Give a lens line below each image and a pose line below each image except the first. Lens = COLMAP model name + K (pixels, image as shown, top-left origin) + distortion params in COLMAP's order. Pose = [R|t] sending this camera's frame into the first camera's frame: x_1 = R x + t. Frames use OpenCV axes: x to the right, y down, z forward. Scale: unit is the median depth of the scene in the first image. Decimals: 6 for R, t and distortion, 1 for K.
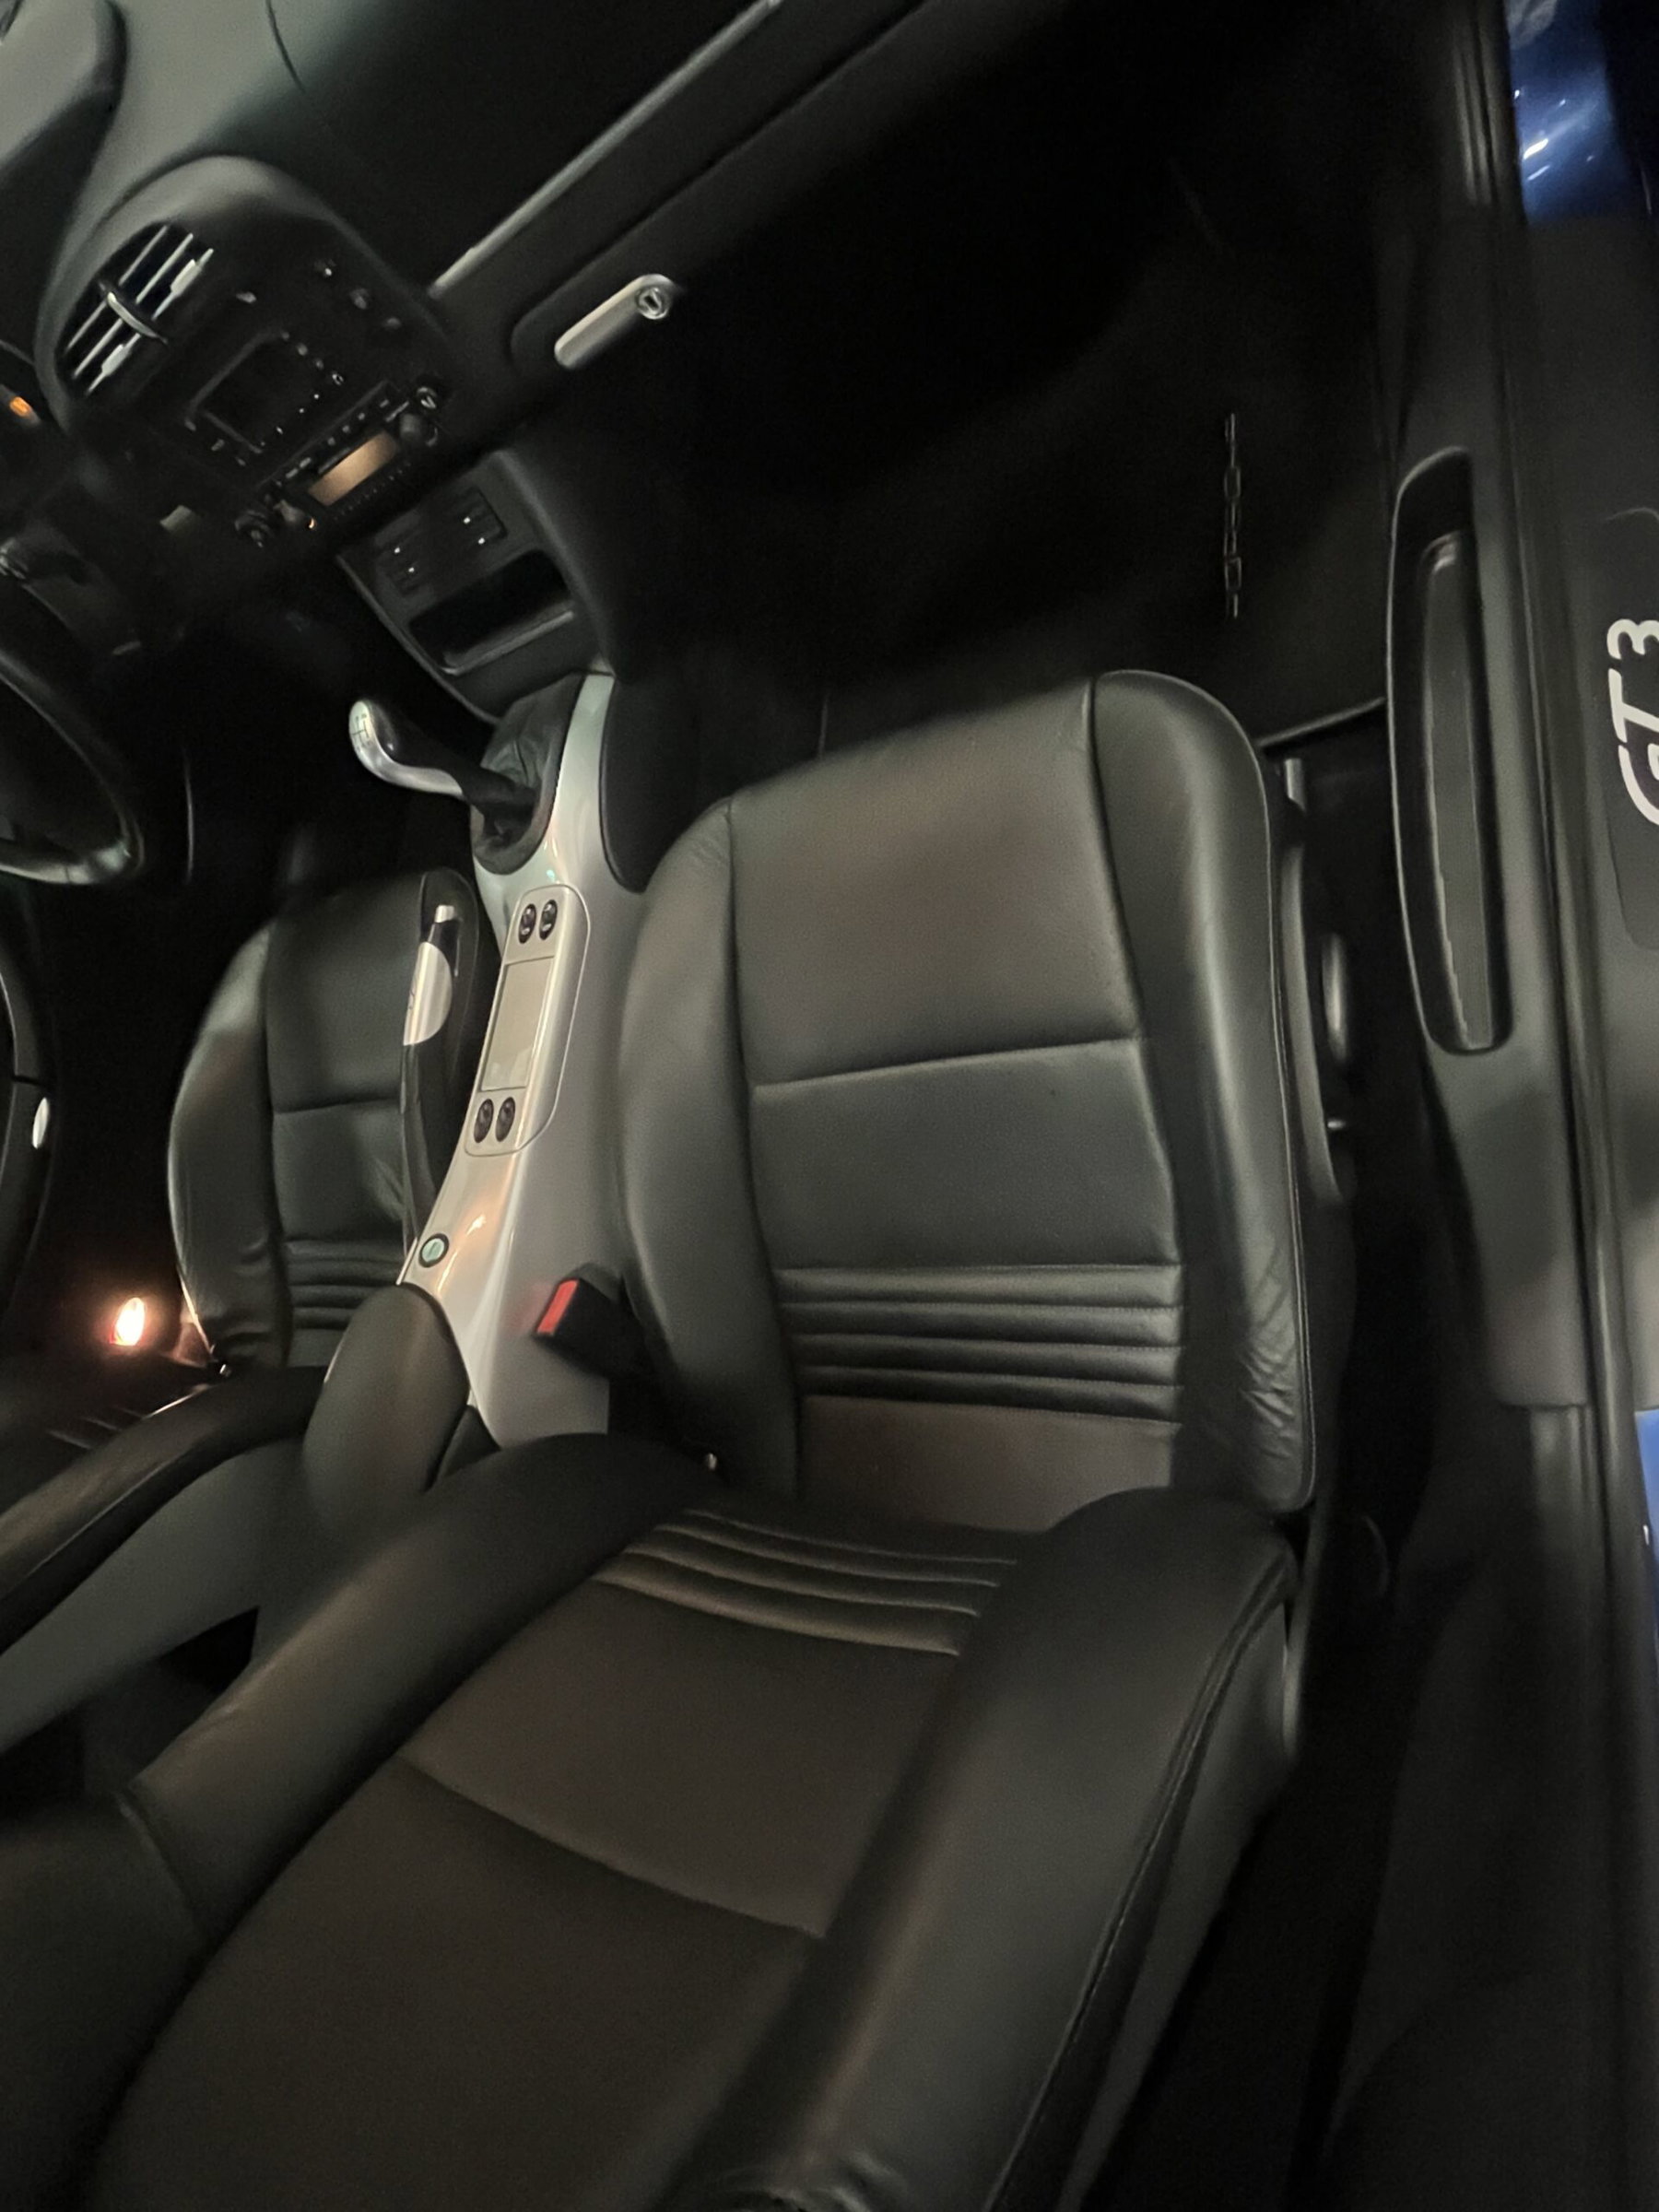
lens RADIAL K [[1104.5, 0, 818.2], [0, 1104.5, 1113.9], [0, 0, 1]] dist [-0.004042, -0.000327]
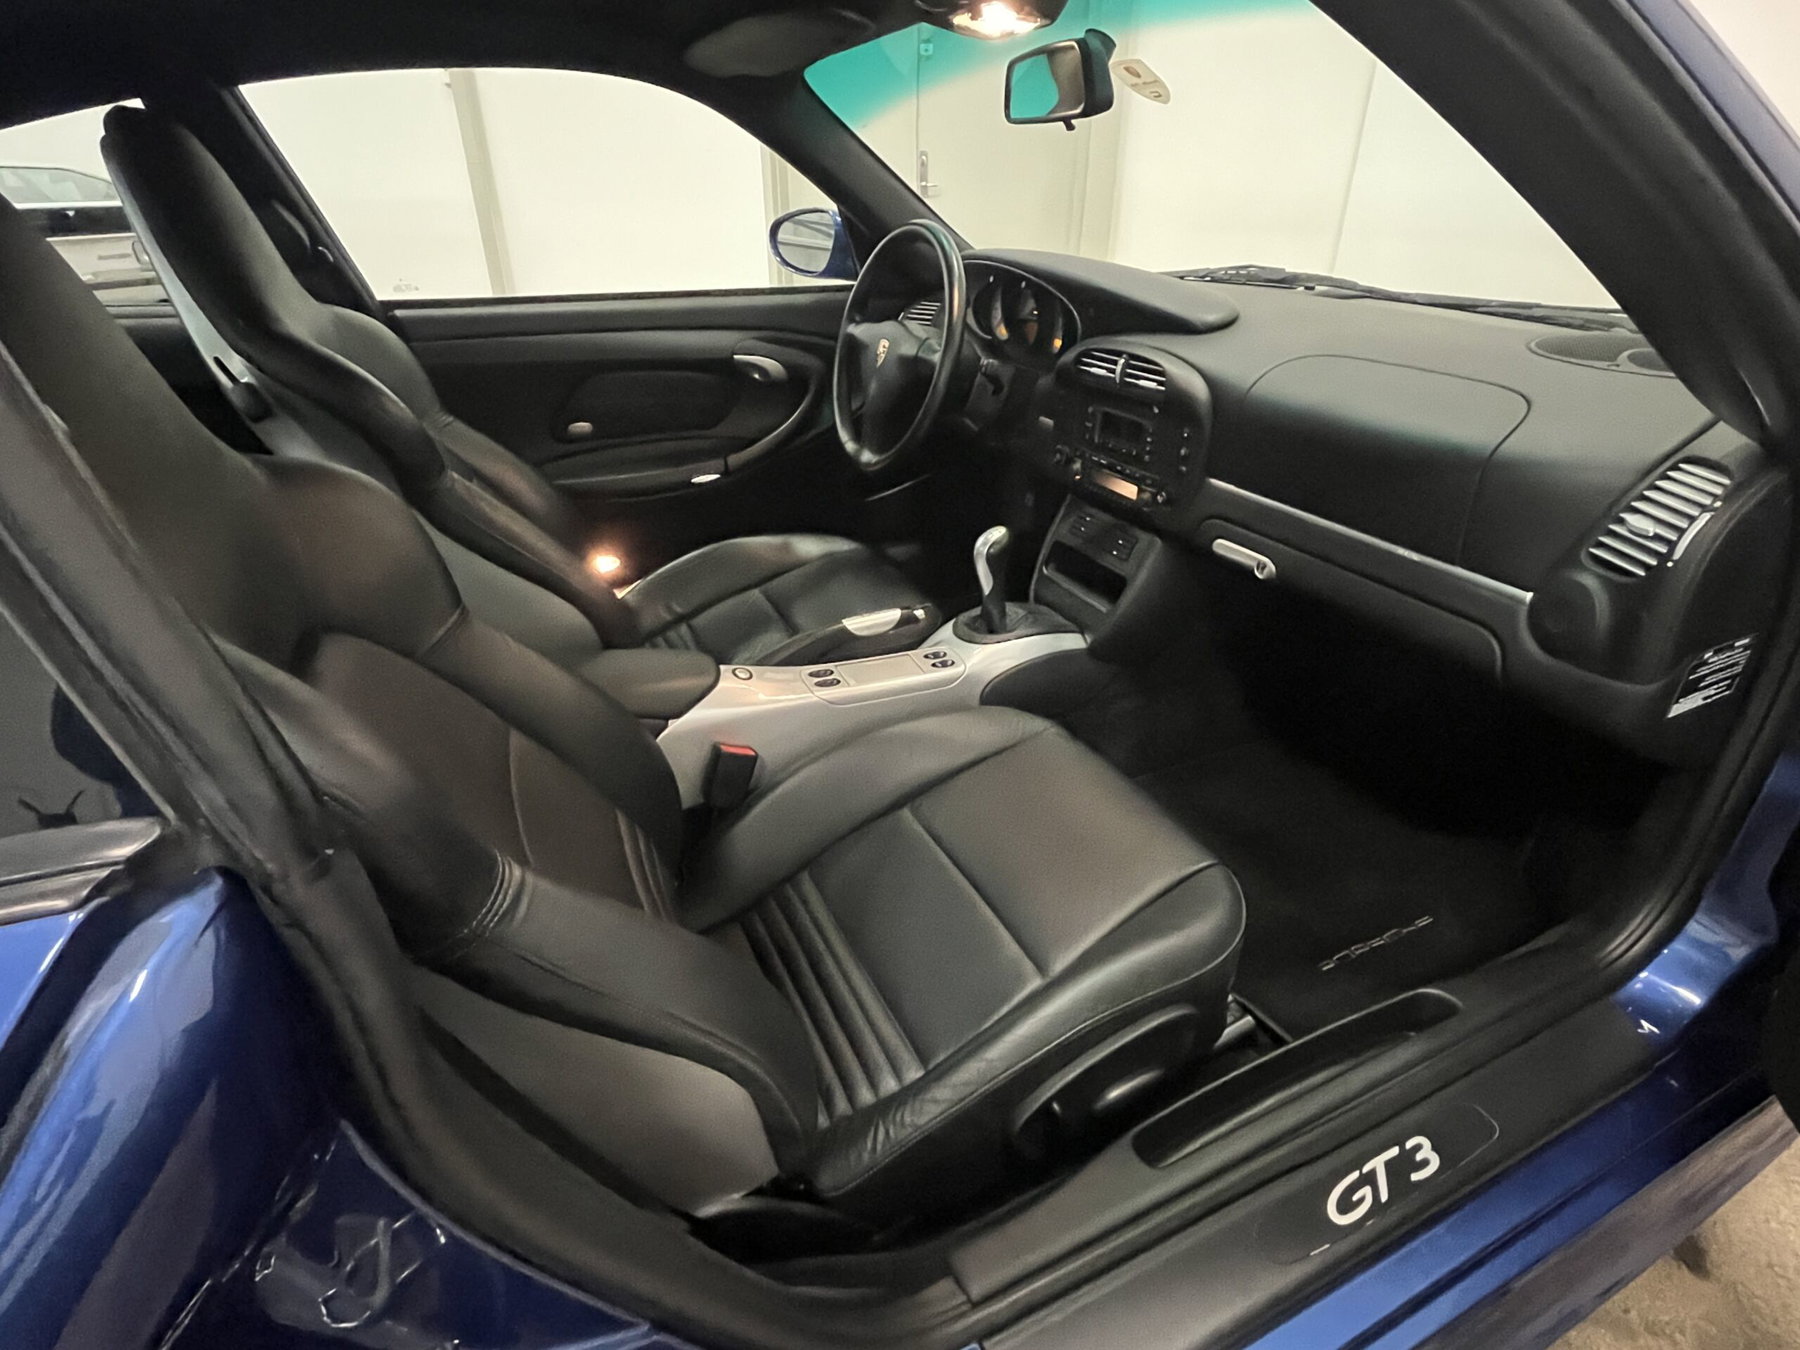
lens RADIAL K [[898.8, 0, 902.8], [0, 898.8, 664.2], [0, 0, 1]] dist [-0.004042, -0.000327]
pose [[0.423215, 0.843419, -0.330958, 0.195038], [-0.905240, 0.378378, -0.193317, 0.154049], [-0.037820, 0.381411, 0.923632, -0.286220]]
